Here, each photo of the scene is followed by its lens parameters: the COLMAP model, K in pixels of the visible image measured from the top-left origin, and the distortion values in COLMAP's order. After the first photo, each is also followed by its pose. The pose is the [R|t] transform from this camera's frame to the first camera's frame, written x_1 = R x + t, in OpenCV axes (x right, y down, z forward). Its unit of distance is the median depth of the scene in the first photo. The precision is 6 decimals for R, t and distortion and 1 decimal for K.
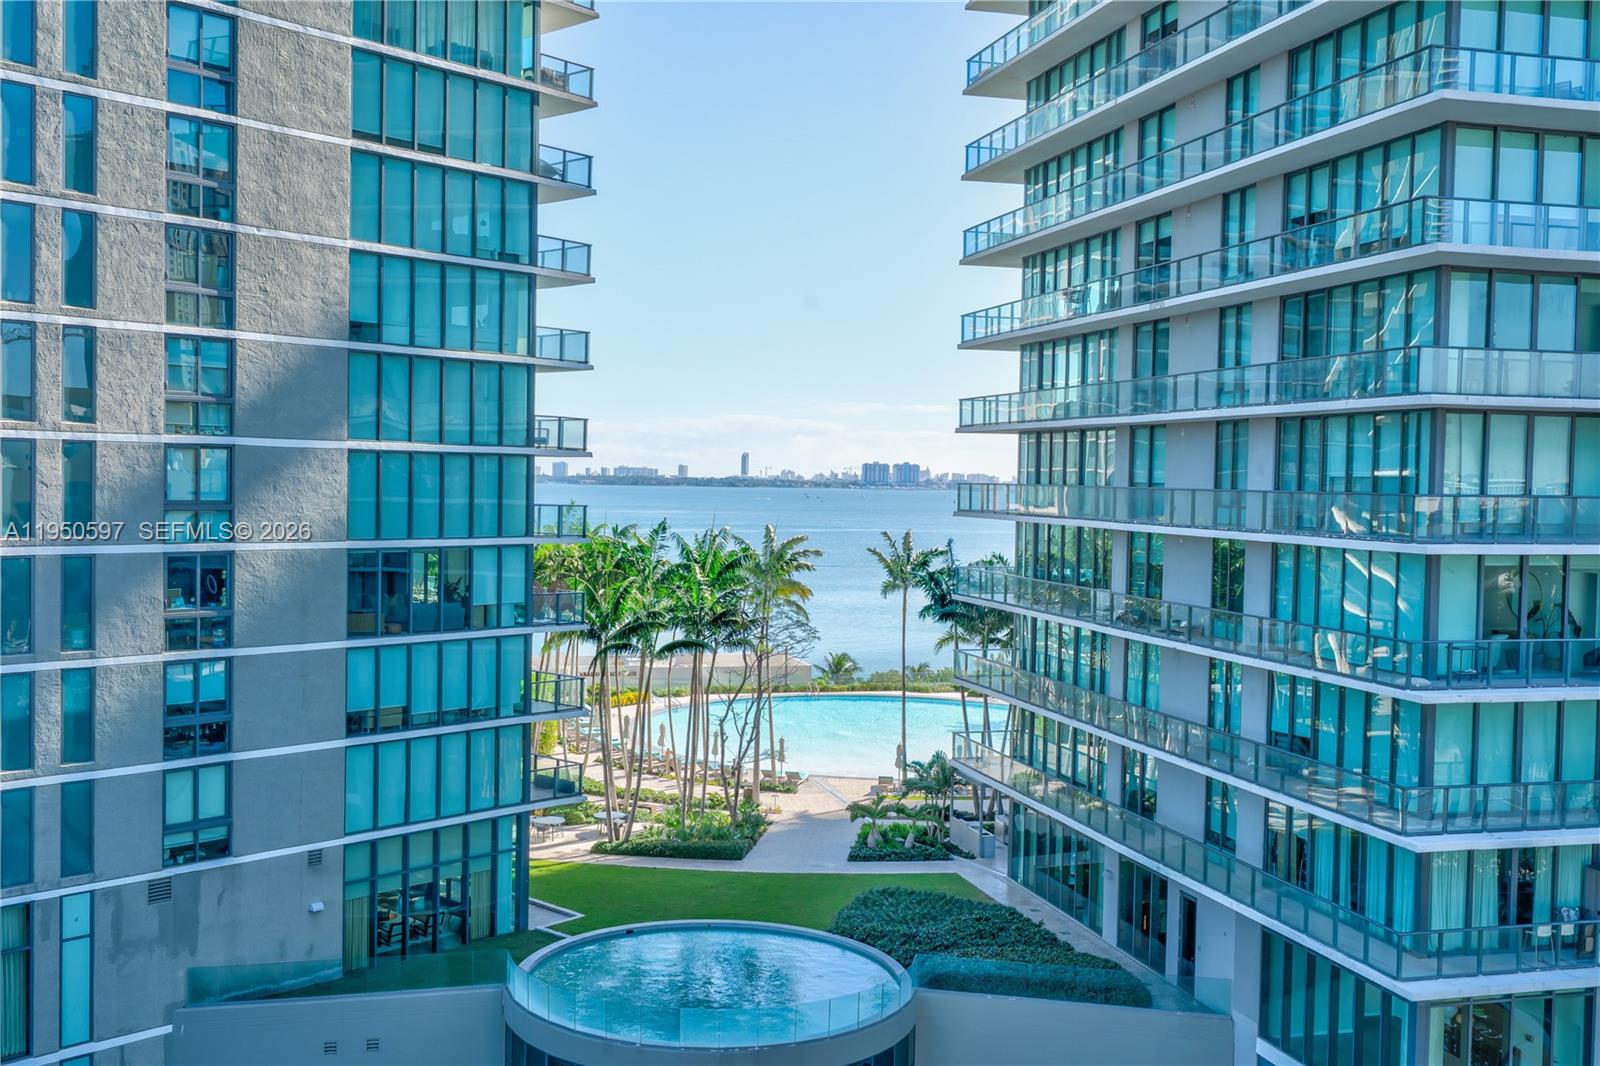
lens RADIAL K [[1565.3, 0, 800.0], [0, 1565.3, 533.0], [0, 0, 1]] dist [0.083922, 0.008042]
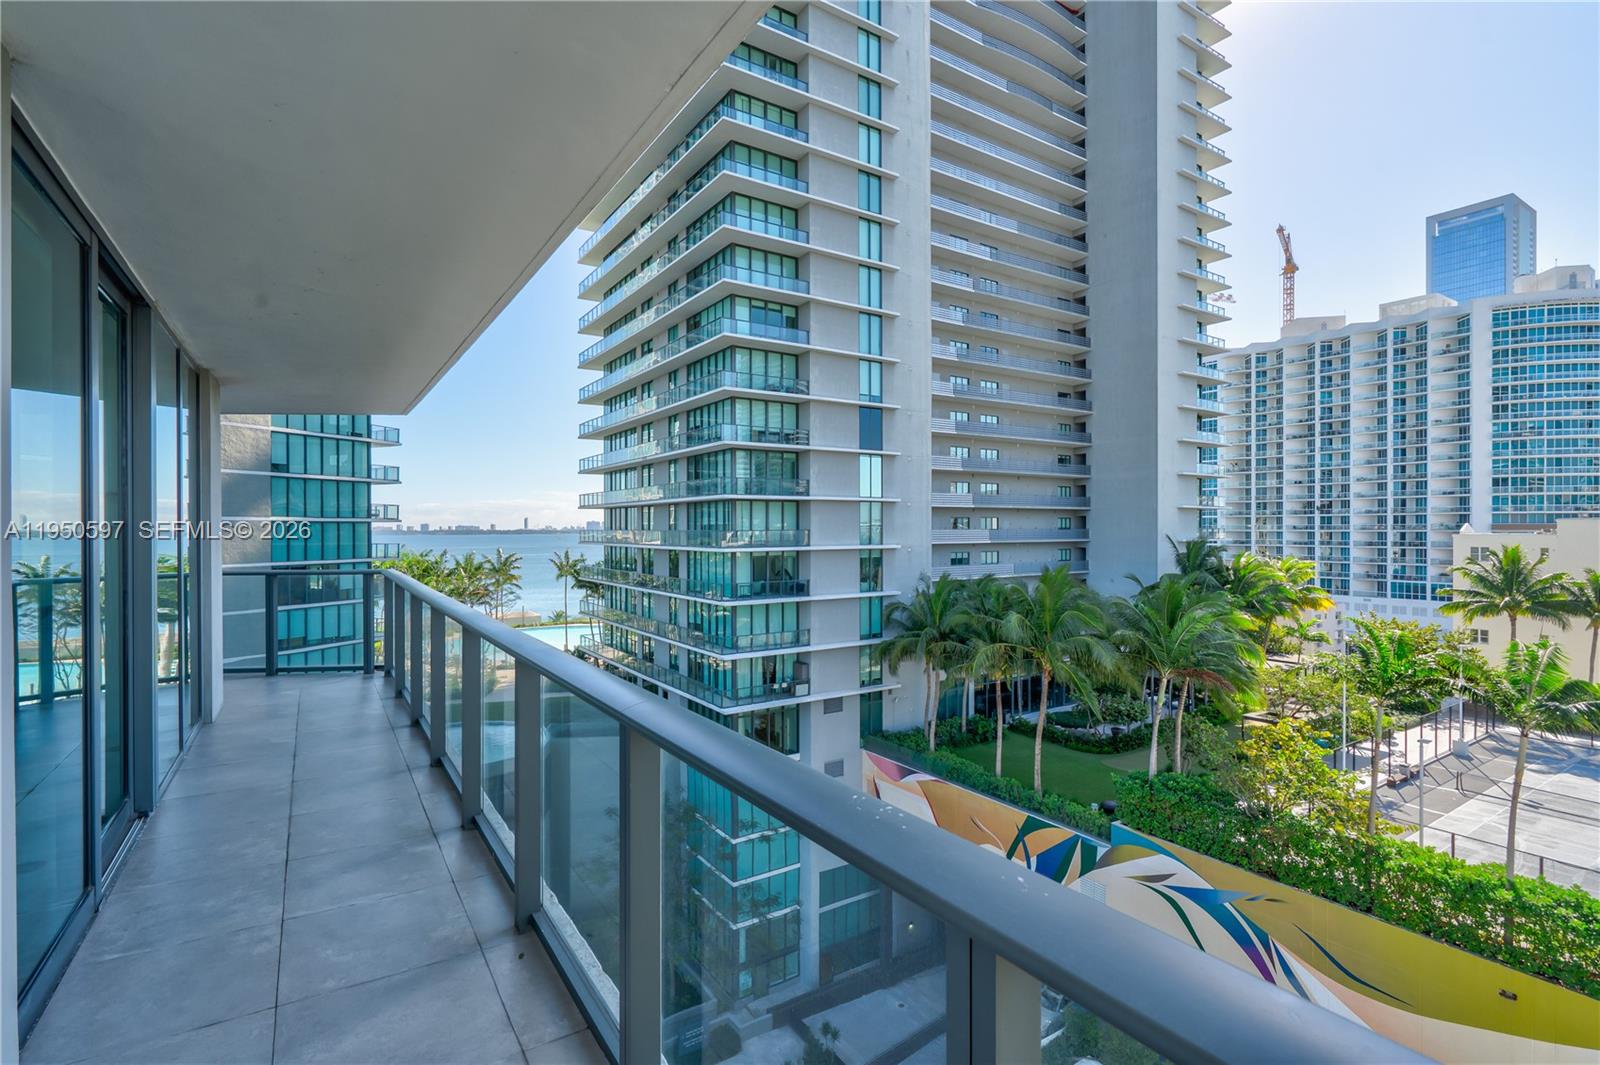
lens RADIAL K [[738.7, 0, 800.0], [0, 738.7, 532.5], [0, 0, 1]] dist [0.013805, 0.000366]
pose [[0.952795, -0.022612, 0.302770, 0.093990], [0.030880, 0.999269, -0.022548, 0.008699], [-0.302039, 0.030833, 0.952797, -0.197403]]
